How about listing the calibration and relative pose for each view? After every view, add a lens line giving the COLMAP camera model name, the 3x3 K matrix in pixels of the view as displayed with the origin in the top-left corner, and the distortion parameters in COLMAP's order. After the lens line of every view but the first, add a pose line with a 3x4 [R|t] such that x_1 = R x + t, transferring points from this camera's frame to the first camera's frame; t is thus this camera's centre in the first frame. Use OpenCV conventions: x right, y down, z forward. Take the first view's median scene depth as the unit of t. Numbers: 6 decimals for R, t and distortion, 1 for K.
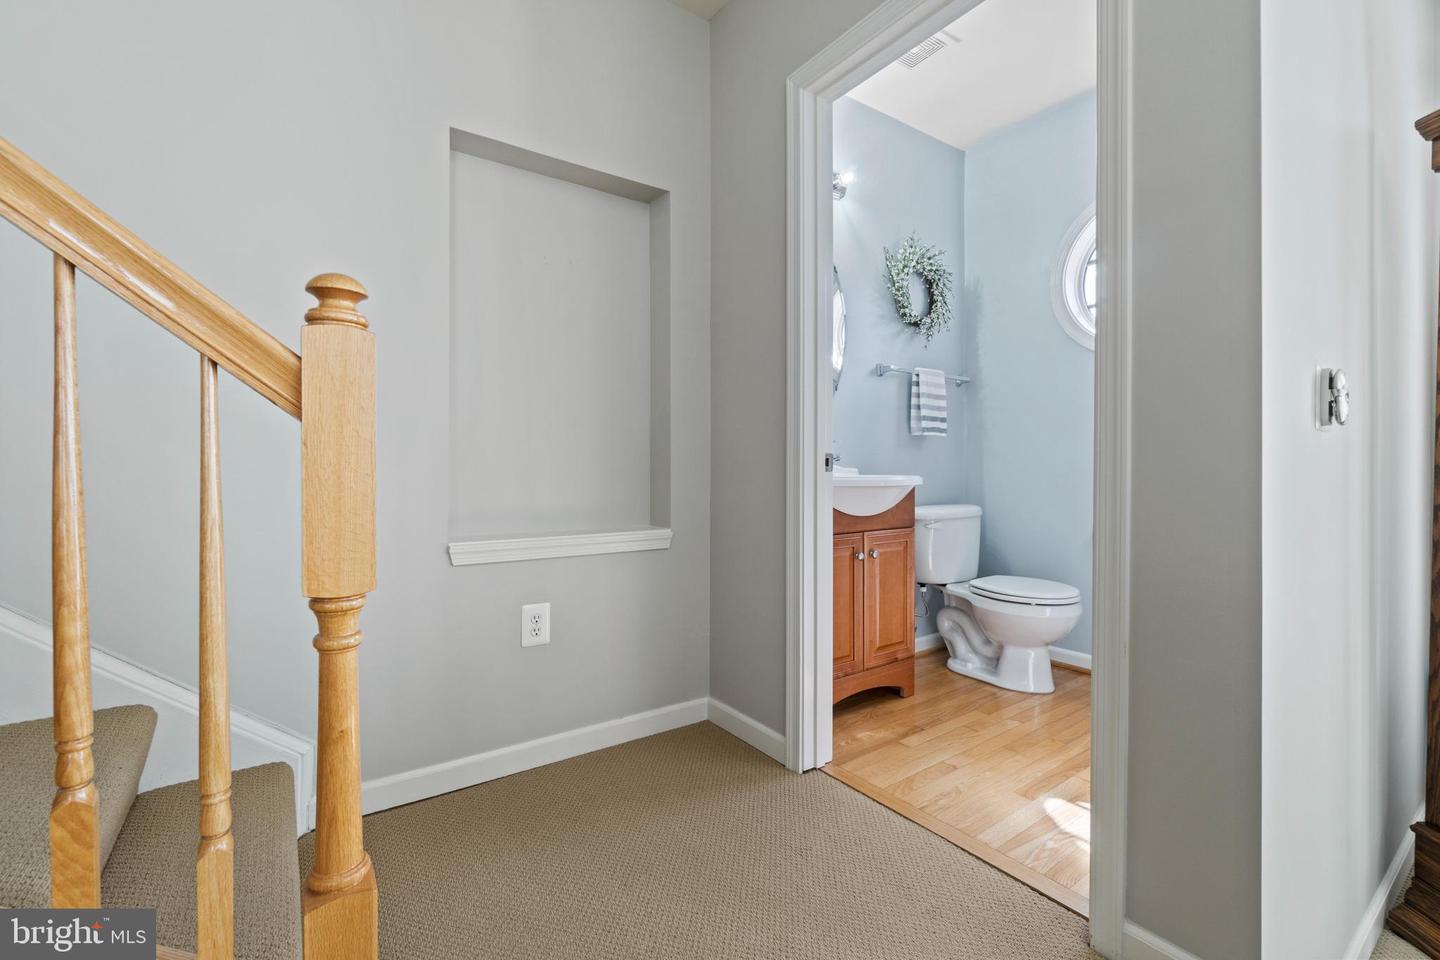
lens RADIAL K [[621.0, 0, 712.6], [0, 621.0, 464.5], [0, 0, 1]] dist [-0.005193, -0.000431]
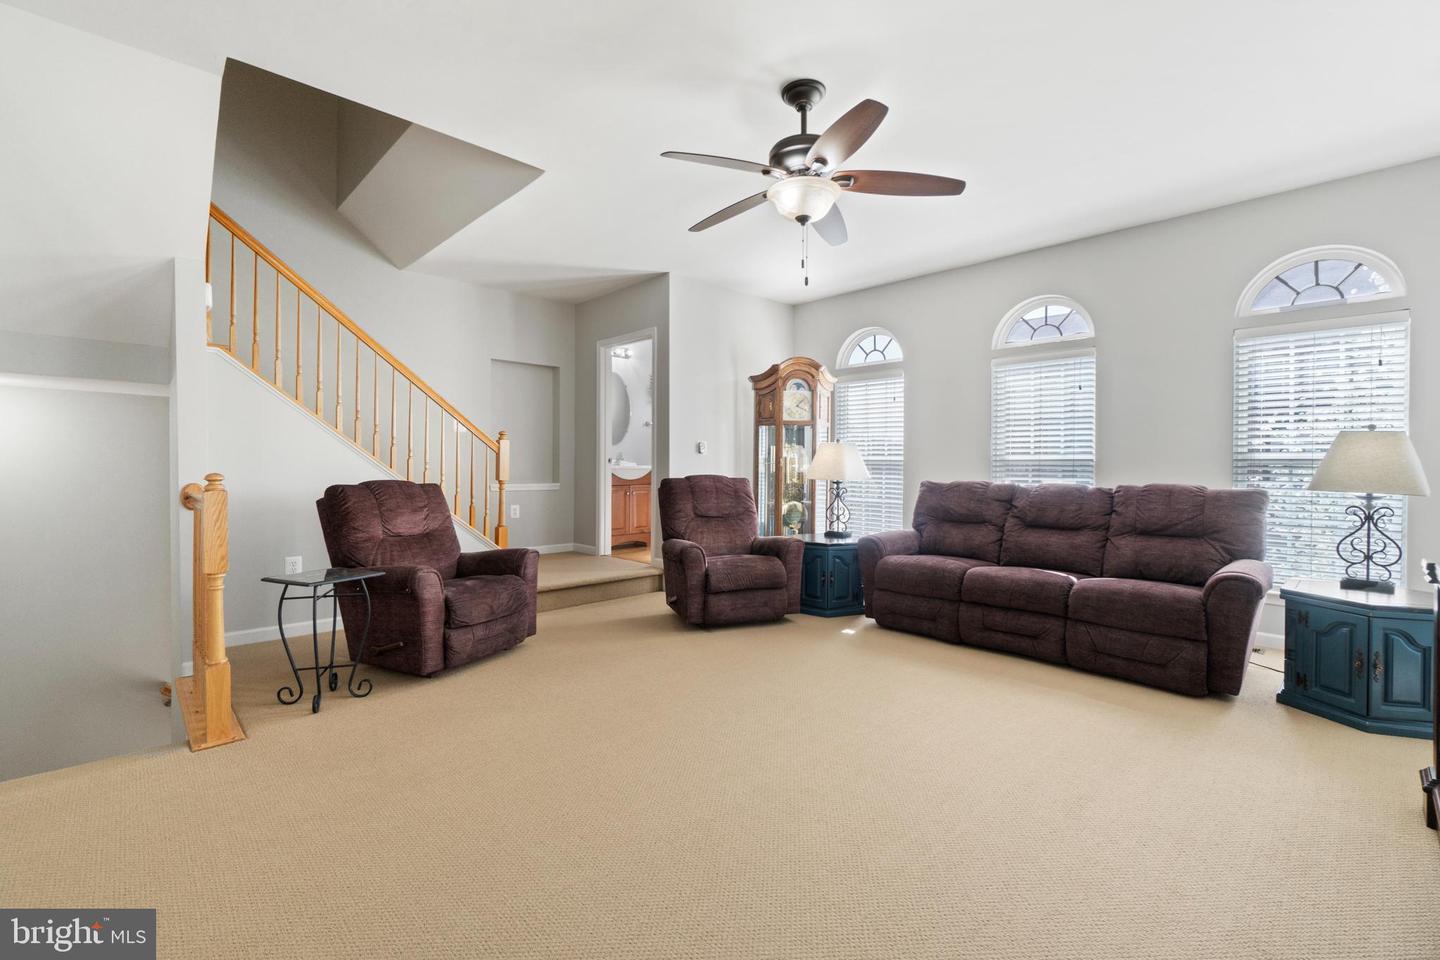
lens RADIAL K [[623.9, 0, 720.0], [0, 623.9, 480.0], [0, 0, 1]] dist [-0.001659, -0.000158]
pose [[0.986186, 0.007003, 0.165496, 0.188158], [-0.010578, 0.999729, 0.020725, 0.021053], [-0.165306, -0.022189, 0.985993, -1.994997]]
